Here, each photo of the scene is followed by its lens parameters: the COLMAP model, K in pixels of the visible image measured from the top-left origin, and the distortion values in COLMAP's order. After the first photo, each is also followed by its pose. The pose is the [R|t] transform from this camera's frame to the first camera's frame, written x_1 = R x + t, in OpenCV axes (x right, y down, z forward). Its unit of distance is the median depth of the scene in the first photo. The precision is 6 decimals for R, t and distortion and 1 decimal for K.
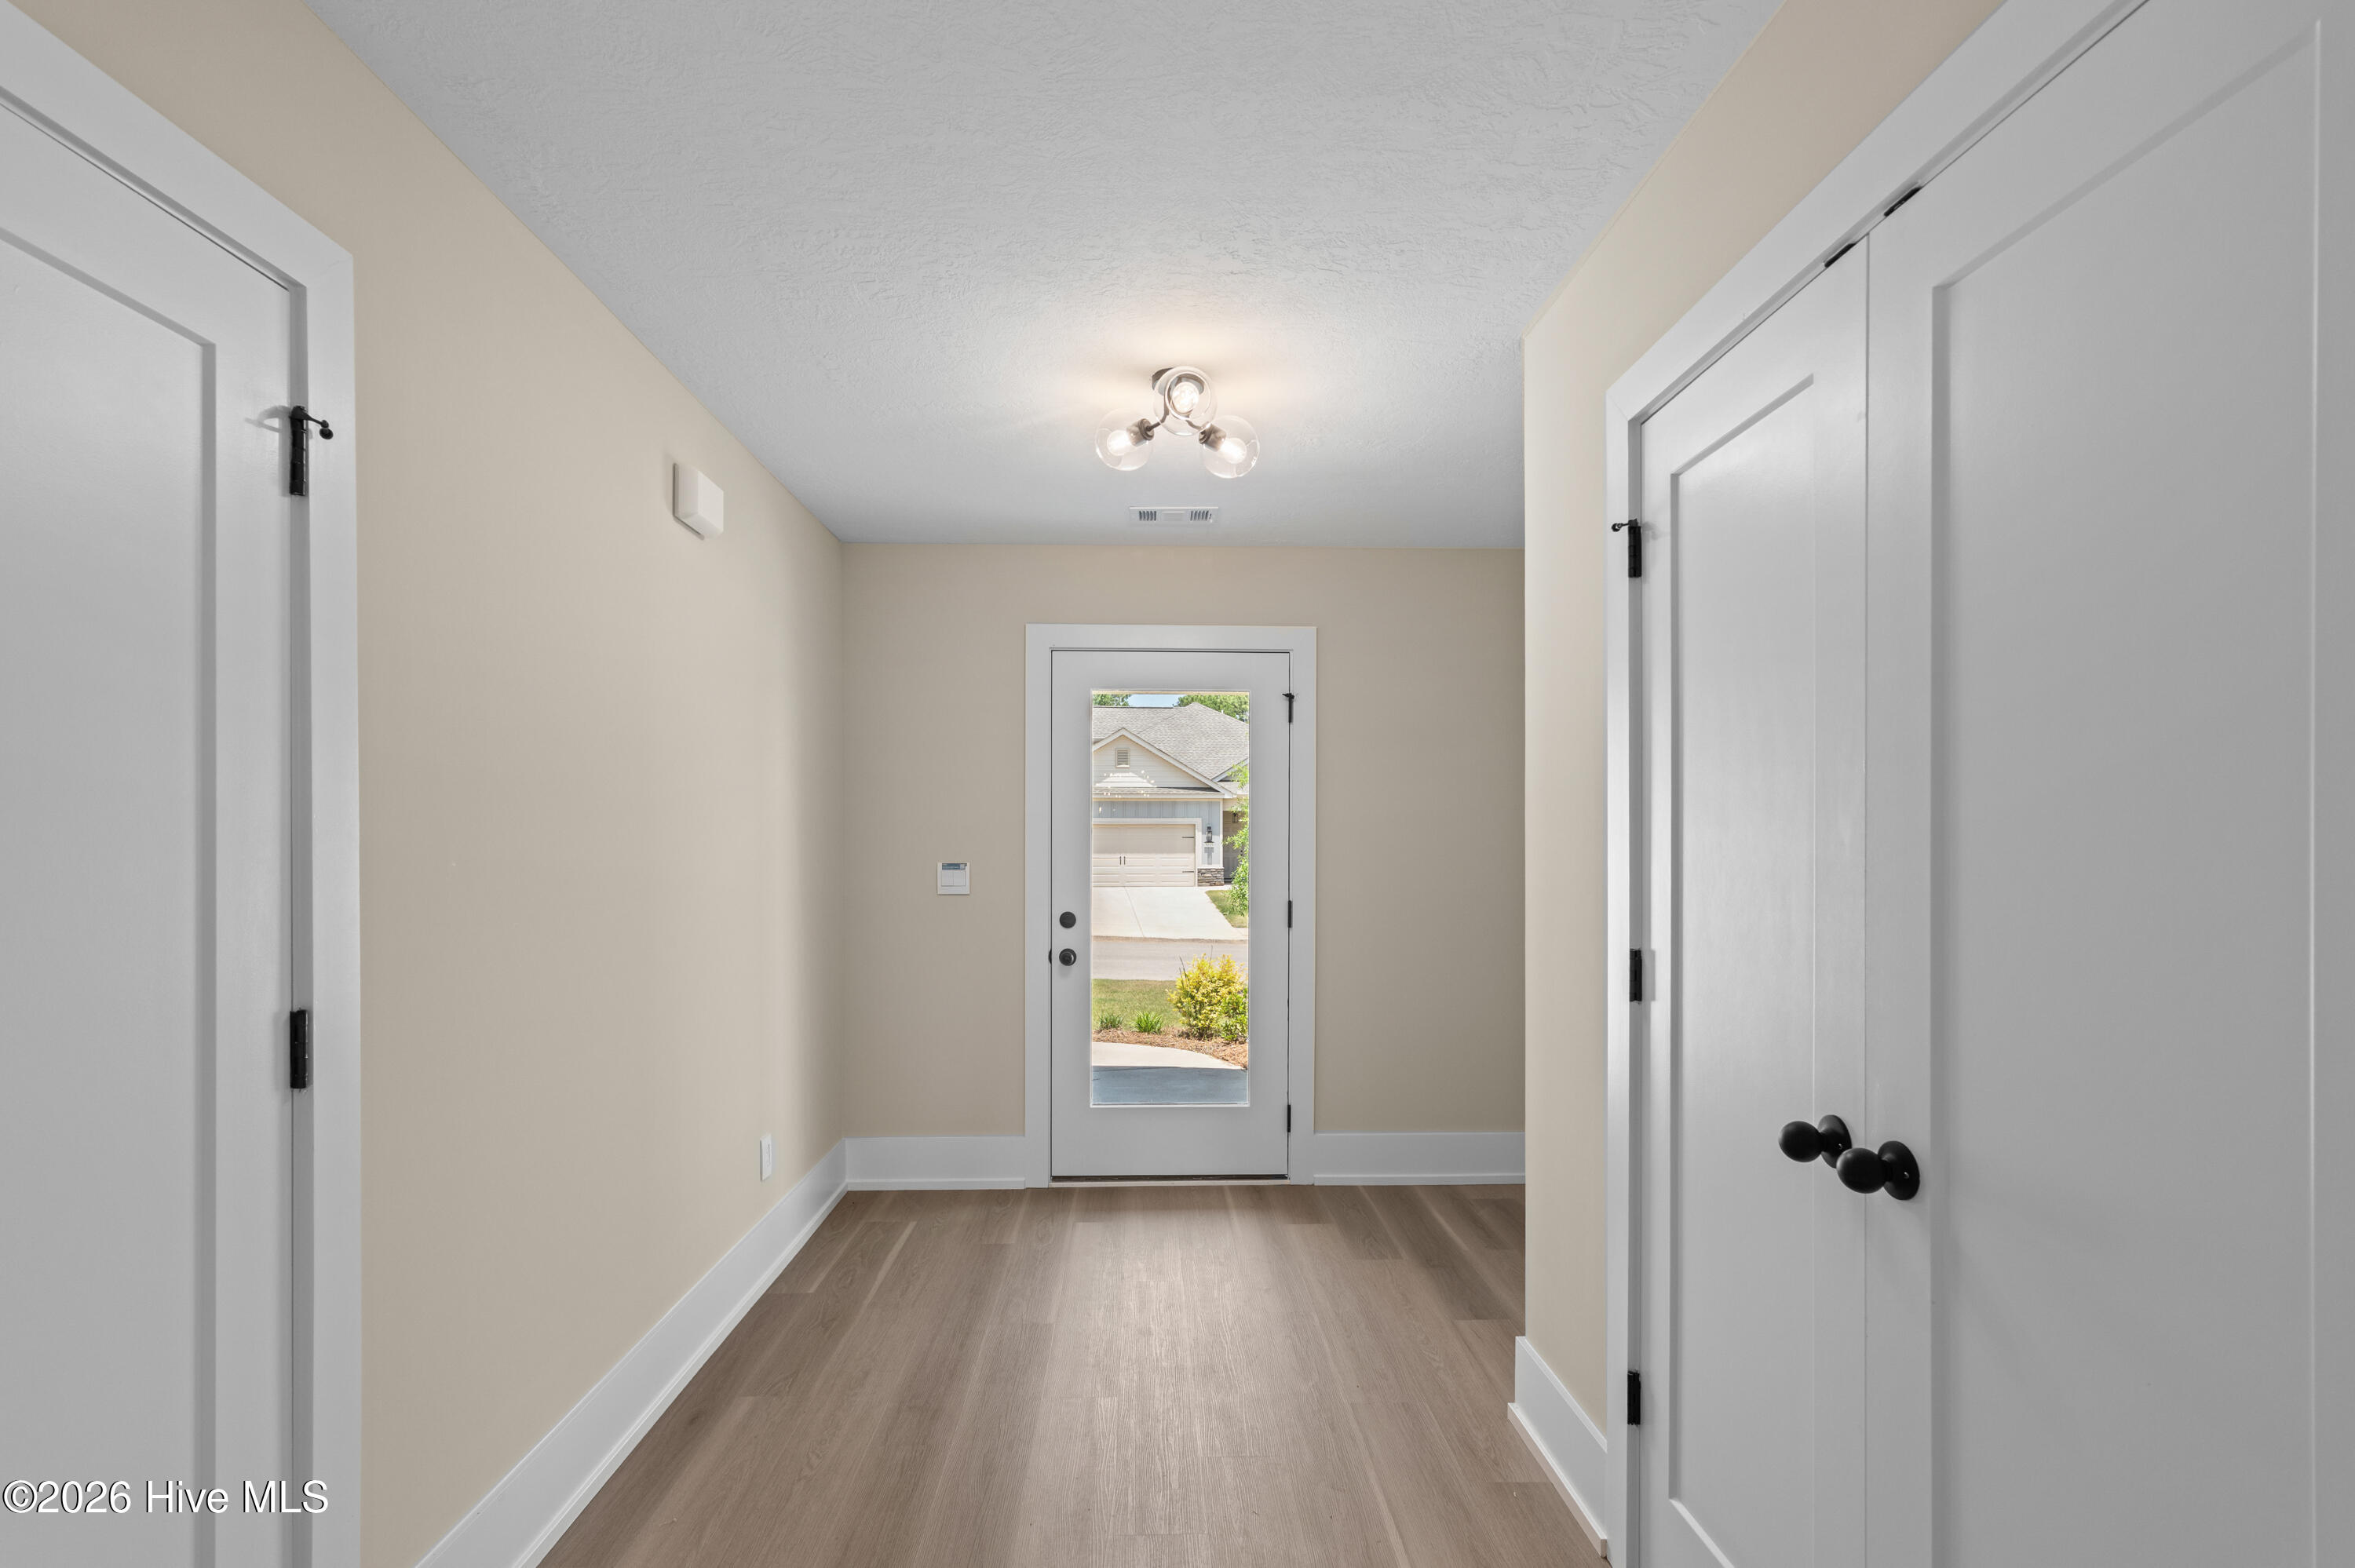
lens RADIAL K [[1095.5, 0, 1168.2], [0, 1095.5, 828.0], [0, 0, 1]] dist [-0.002335, 0.000096]
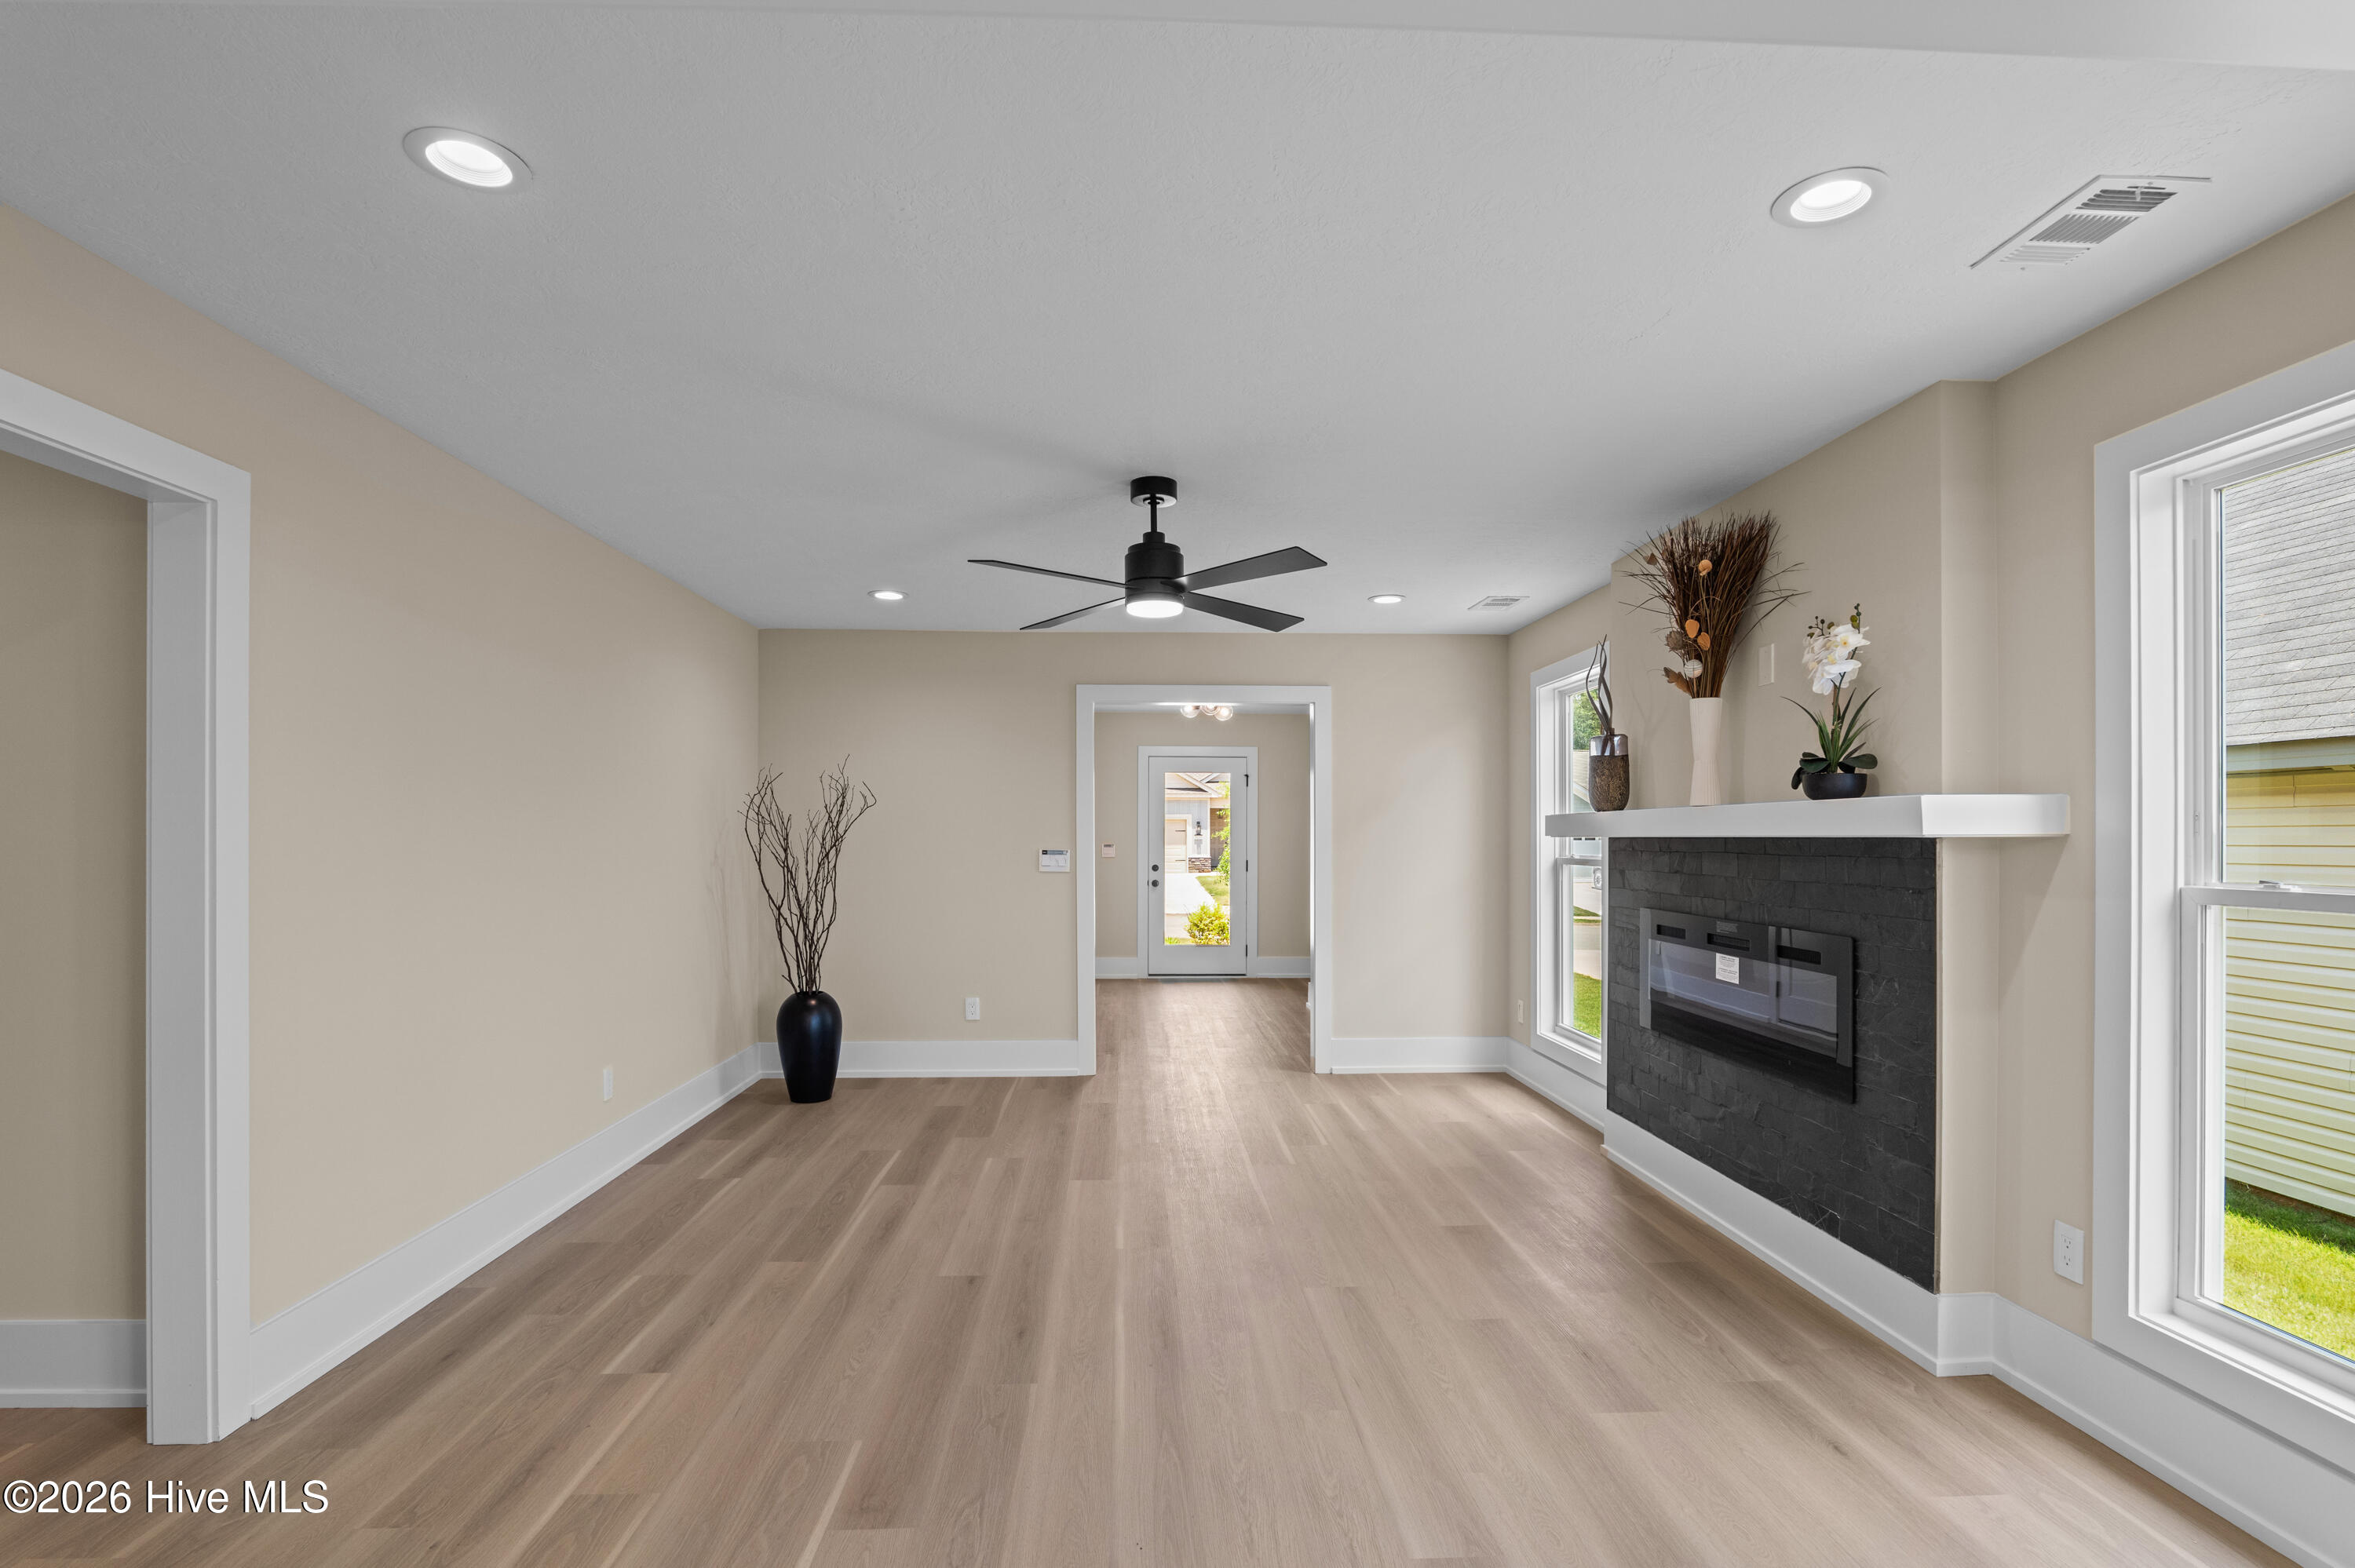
lens RADIAL K [[1095.5, 0, 1168.2], [0, 1095.5, 828.0], [0, 0, 1]] dist [-0.002335, 0.000096]
pose [[0.999886, -0.000589, 0.015107, -0.097669], [0.000490, 0.999978, 0.006571, -0.019918], [-0.015110, -0.006563, 0.999864, -1.393446]]
